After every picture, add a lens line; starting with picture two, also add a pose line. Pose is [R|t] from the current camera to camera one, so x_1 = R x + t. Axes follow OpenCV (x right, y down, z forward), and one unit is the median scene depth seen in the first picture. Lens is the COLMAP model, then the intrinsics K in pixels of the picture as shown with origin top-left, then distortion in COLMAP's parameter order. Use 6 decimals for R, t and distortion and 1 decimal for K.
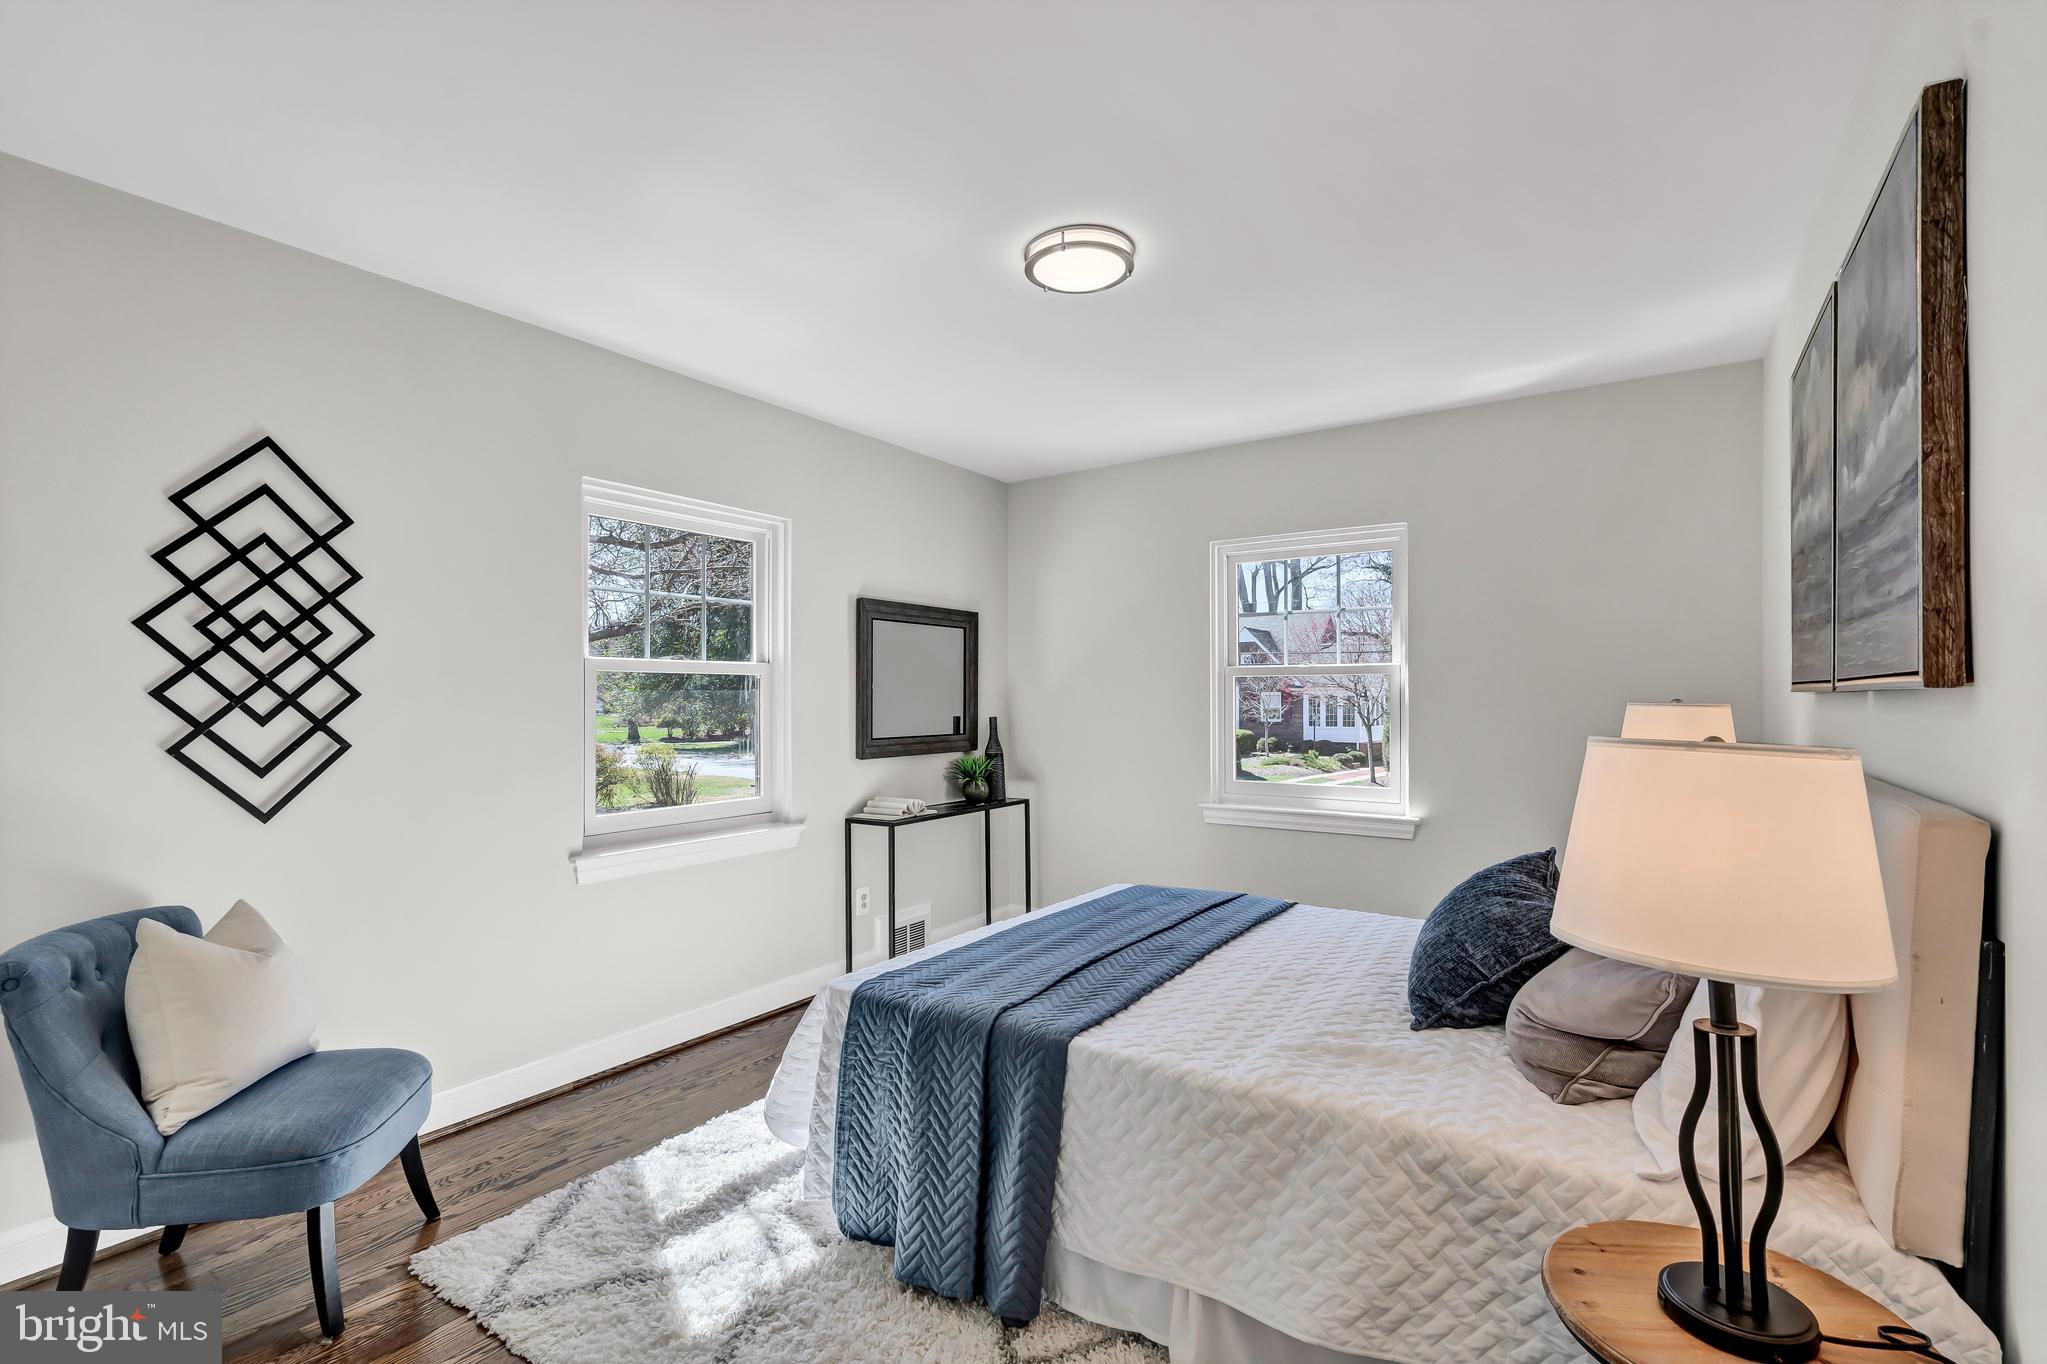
lens RADIAL K [[927.3, 0, 1028.1], [0, 927.3, 690.0], [0, 0, 1]] dist [0.001624, -0.000013]
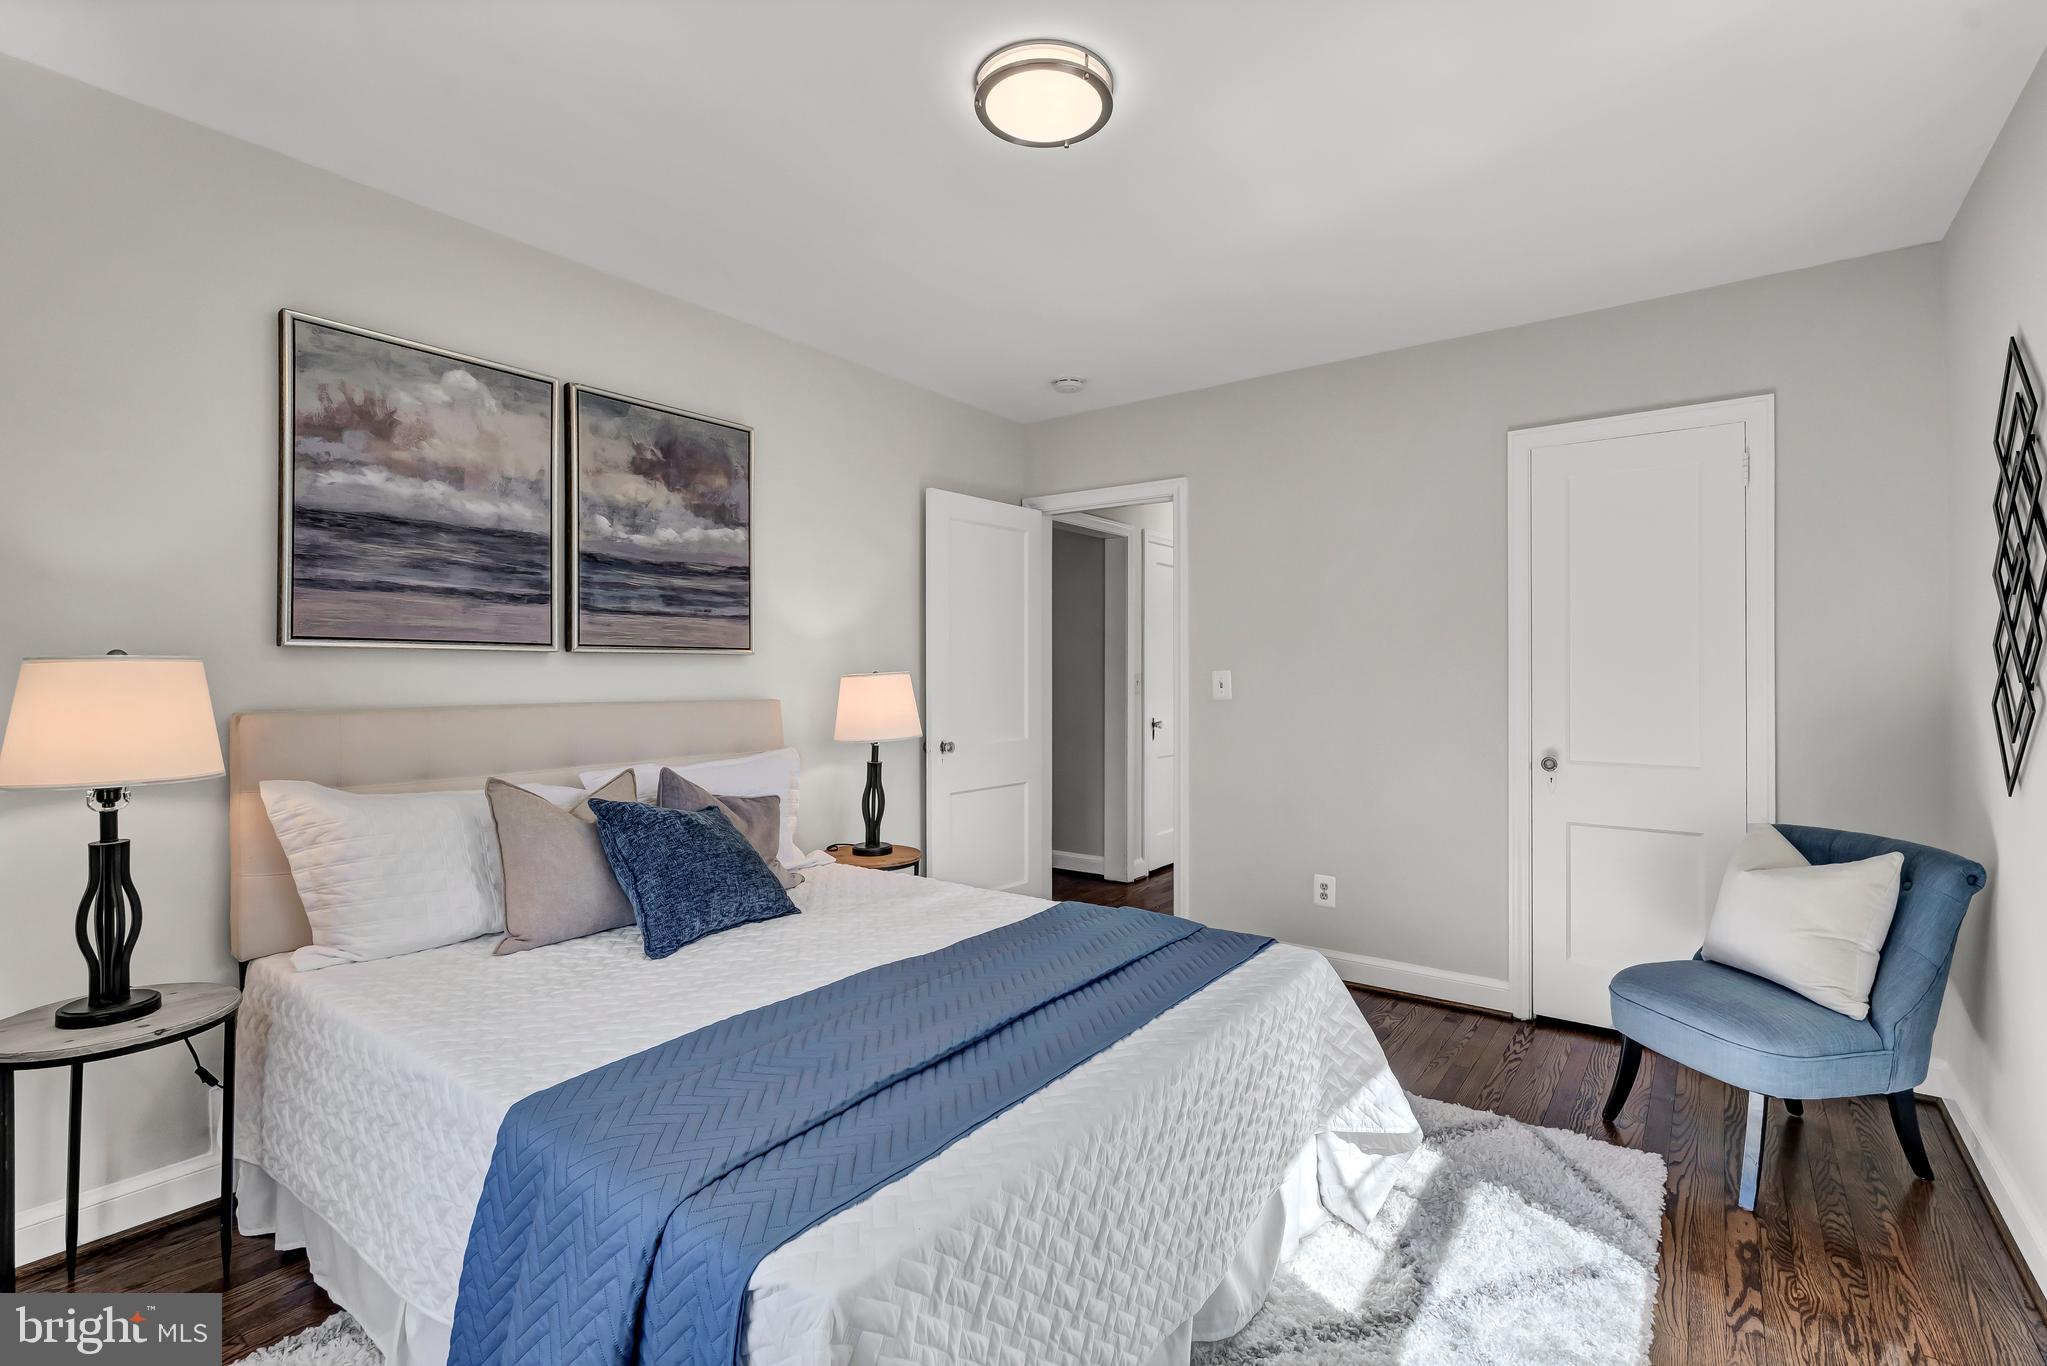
lens RADIAL K [[935.5, 0, 1022.9], [0, 935.5, 670.0], [0, 0, 1]] dist [-0.000240, -0.000014]
pose [[-0.999148, -0.007886, 0.040506, 0.040199], [-0.007997, 0.999965, -0.002589, 0.041147], [-0.040484, -0.002911, -0.999176, 1.845697]]
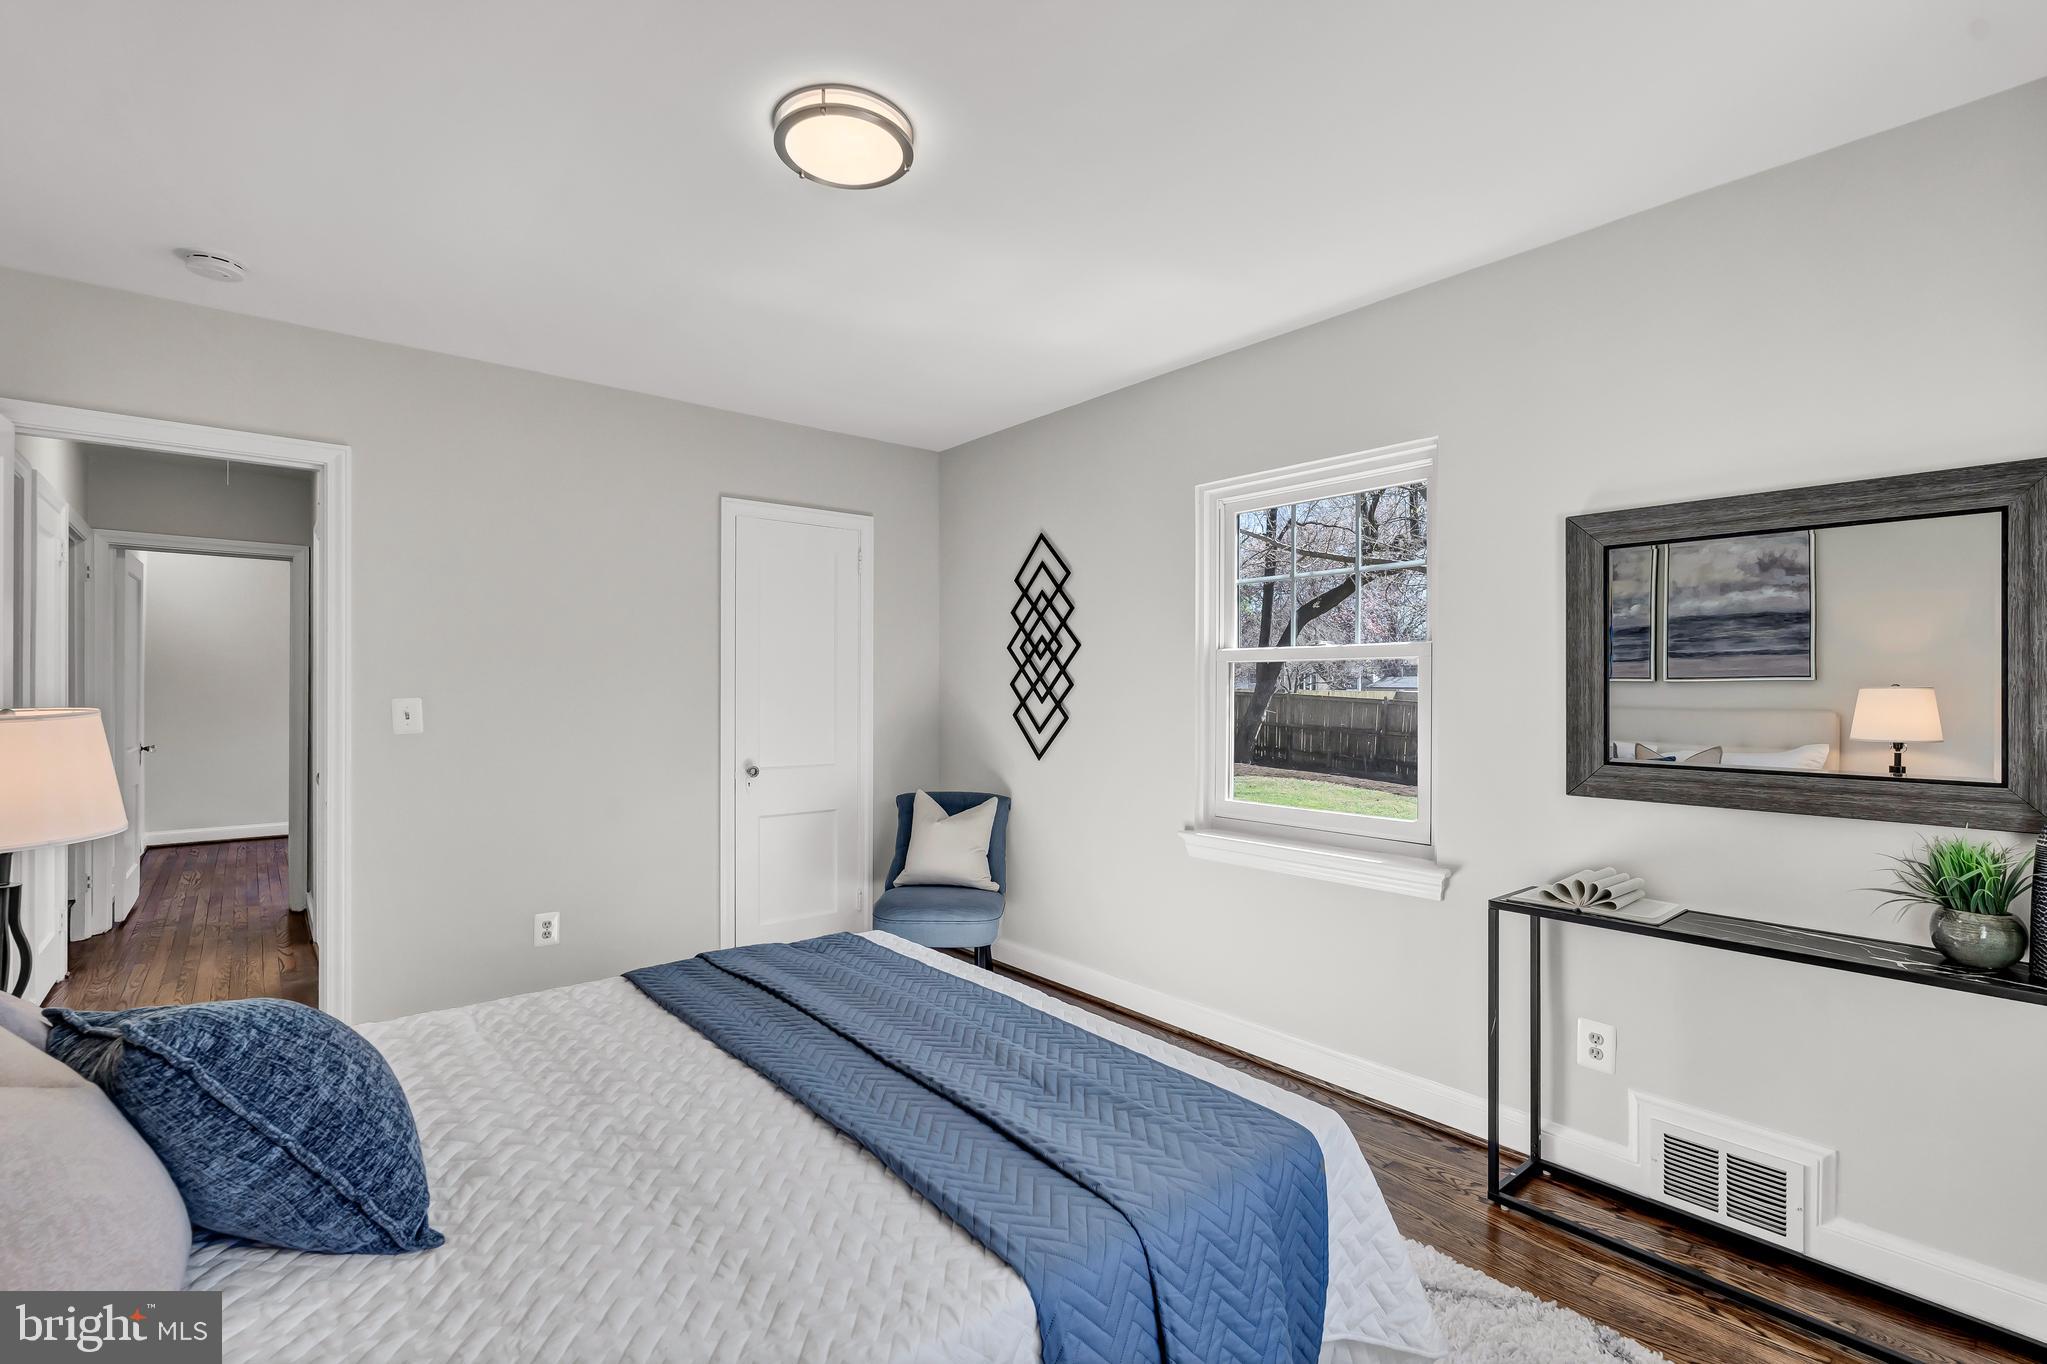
lens RADIAL K [[927.3, 0, 1028.1], [0, 927.3, 690.0], [0, 0, 1]] dist [0.001624, -0.000013]
pose [[-0.270652, -0.008746, -0.962637, 0.805739], [-0.006892, 0.999951, -0.007148, 0.026674], [0.962653, 0.004700, -0.270699, 1.404509]]
